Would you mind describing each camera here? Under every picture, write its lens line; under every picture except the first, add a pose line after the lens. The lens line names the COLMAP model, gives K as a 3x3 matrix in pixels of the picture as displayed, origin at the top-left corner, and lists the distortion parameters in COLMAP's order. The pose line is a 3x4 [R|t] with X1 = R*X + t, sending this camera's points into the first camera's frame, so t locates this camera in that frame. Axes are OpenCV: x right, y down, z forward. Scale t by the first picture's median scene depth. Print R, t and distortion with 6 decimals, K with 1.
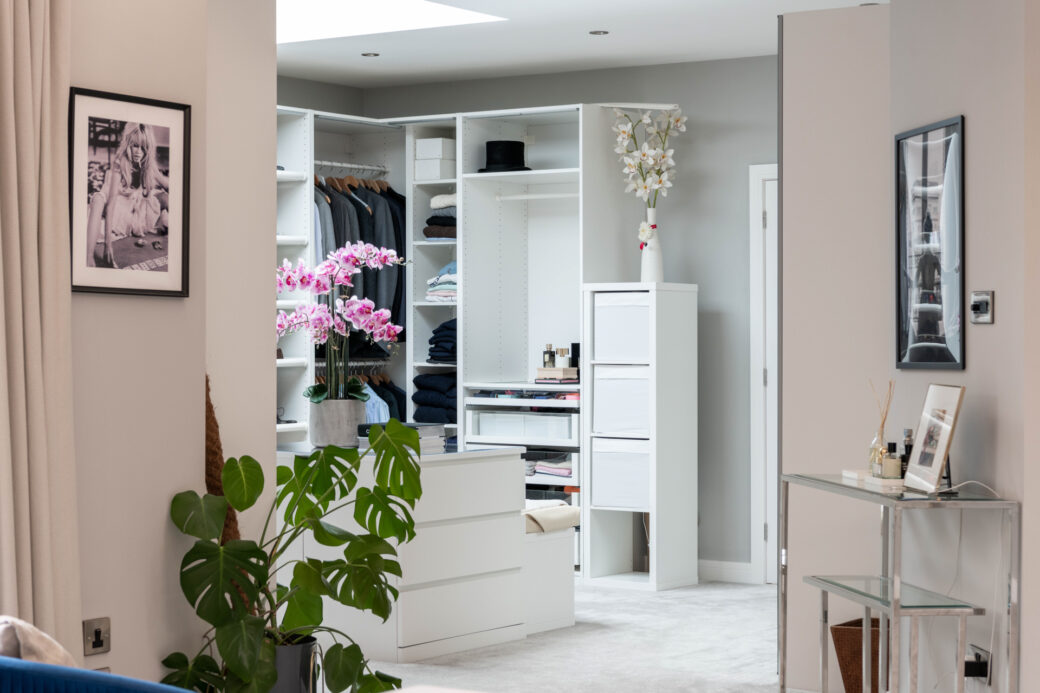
lens RADIAL K [[2104.6, 0, 519.6], [0, 2104.6, 343.8], [0, 0, 1]] dist [0.209169, 0.000000]
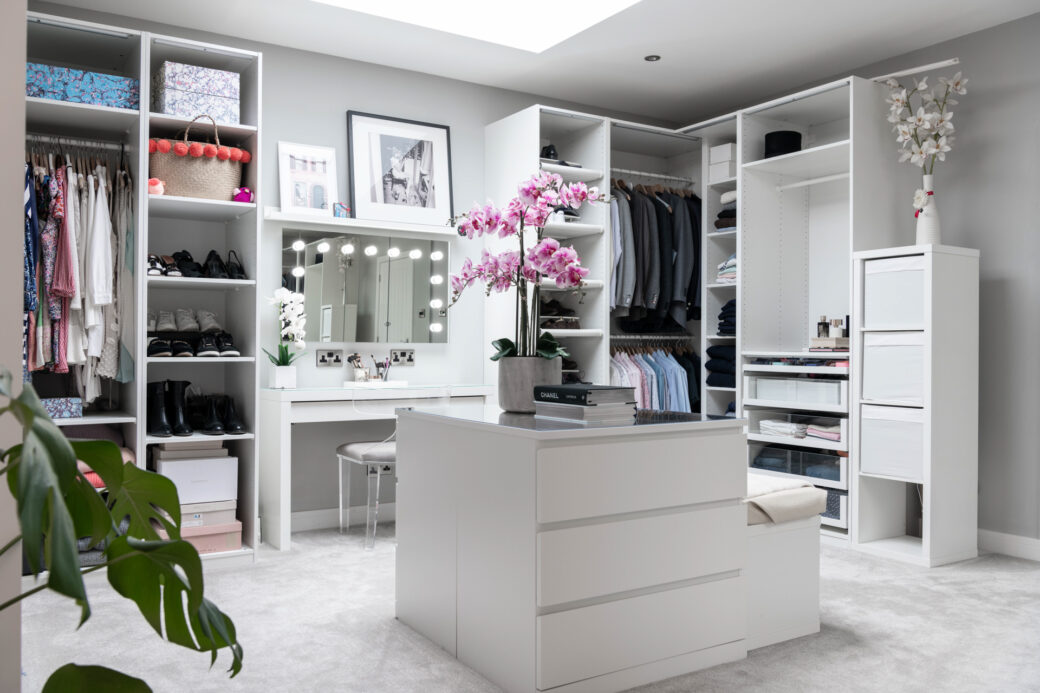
lens RADIAL K [[867.7, 0, 514.7], [0, 867.7, 355.8], [0, 0, 1]] dist [-0.004061, -0.001563]
pose [[0.925197, 0.005537, -0.379446, 0.037907], [-0.004079, 0.999981, 0.004645, 0.019897], [0.379464, -0.002750, 0.925202, 0.548018]]
